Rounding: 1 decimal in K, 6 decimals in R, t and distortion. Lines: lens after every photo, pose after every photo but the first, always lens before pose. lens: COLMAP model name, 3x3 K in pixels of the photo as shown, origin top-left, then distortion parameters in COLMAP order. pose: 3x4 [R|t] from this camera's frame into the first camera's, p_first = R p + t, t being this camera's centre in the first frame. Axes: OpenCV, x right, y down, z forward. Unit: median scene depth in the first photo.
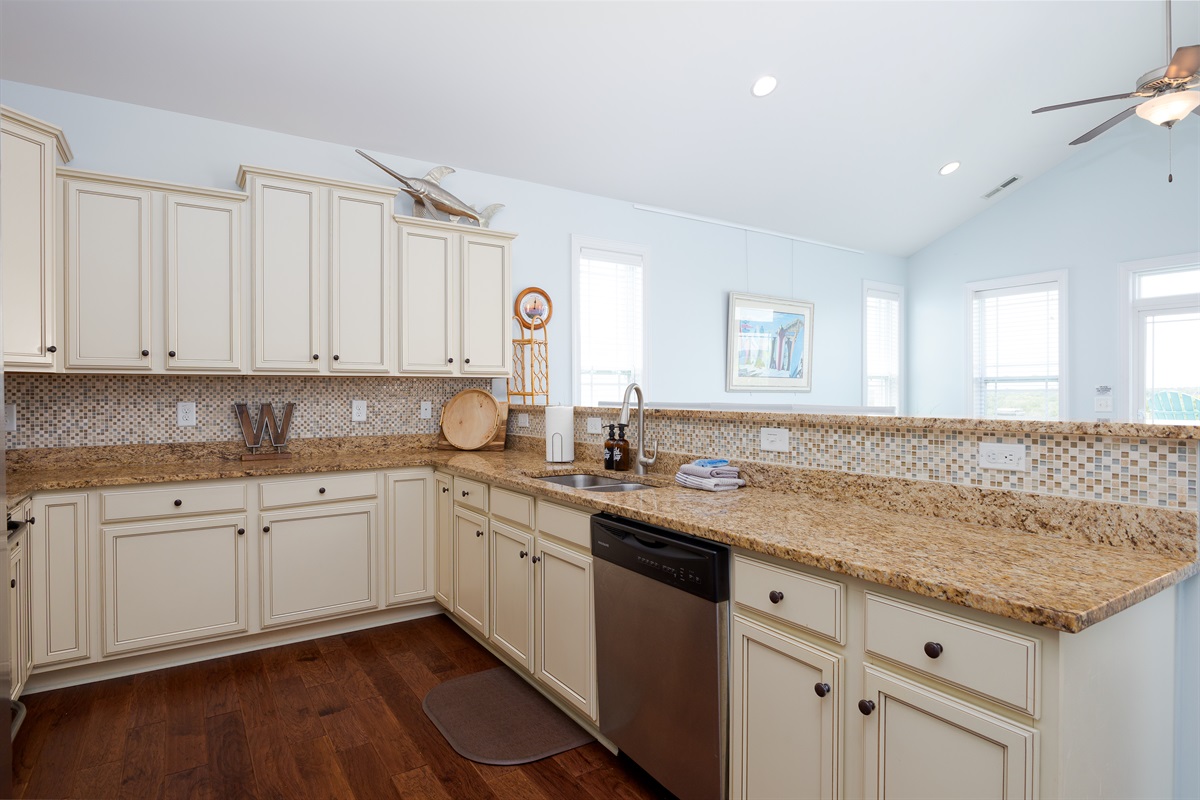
lens RADIAL K [[643.3, 0, 606.1], [0, 643.3, 396.0], [0, 0, 1]] dist [-0.014160, 0.000845]
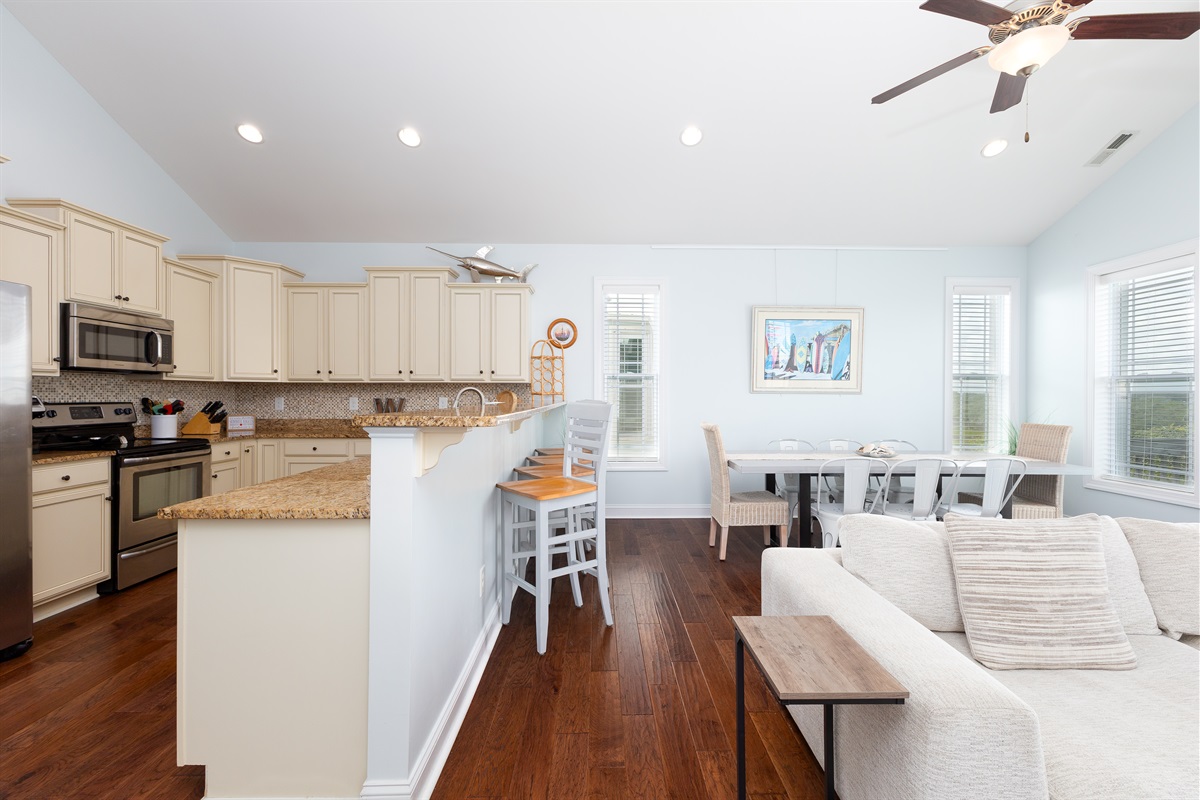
lens RADIAL K [[511.5, 0, 600.4], [0, 511.5, 397.4], [0, 0, 1]] dist [0.002503, -0.000683]
pose [[0.840108, 0.007017, -0.542373, 0.805537], [-0.006266, 0.999975, 0.003232, 0.000709], [0.542382, 0.000684, 0.840131, 0.142517]]
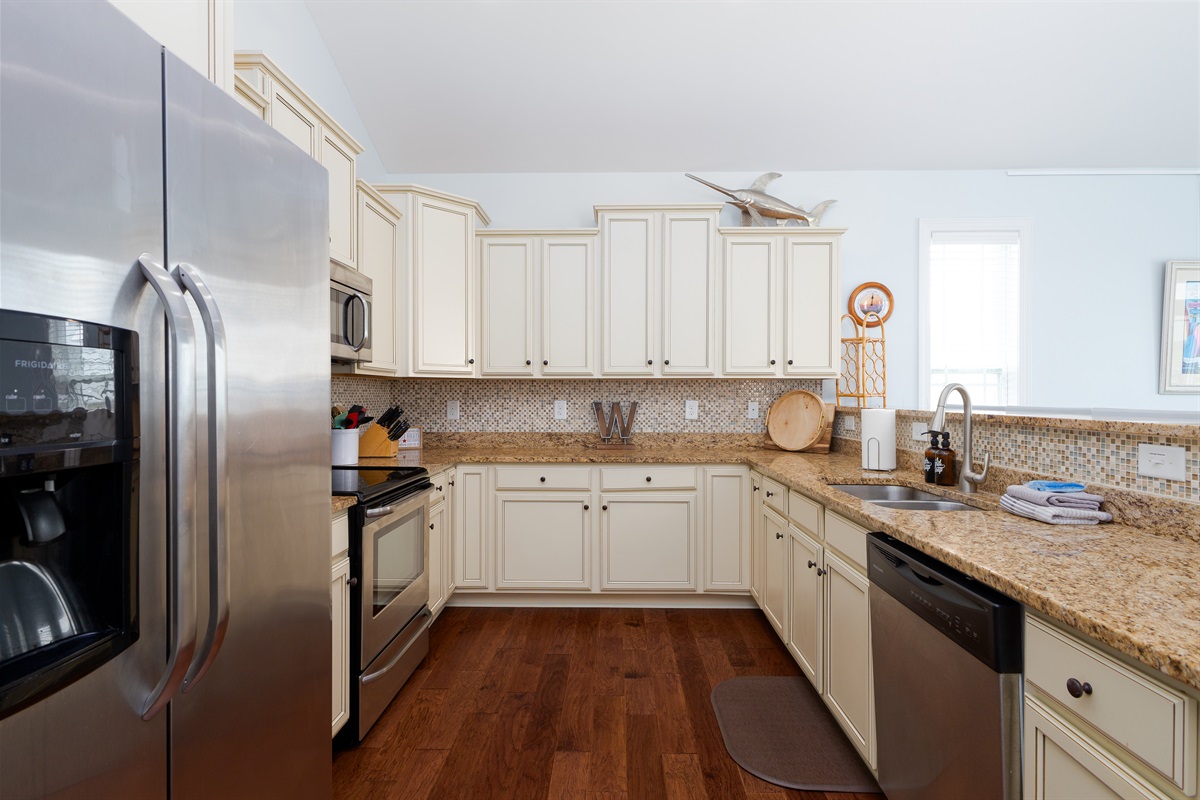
lens RADIAL K [[598.7, 0, 604.7], [0, 598.7, 397.3], [0, 0, 1]] dist [0.011538, -0.004257]
pose [[0.820346, 0.006813, -0.571827, 0.100734], [-0.006521, 0.999975, 0.002558, -0.000088], [0.571830, 0.001631, 0.820370, 0.080010]]
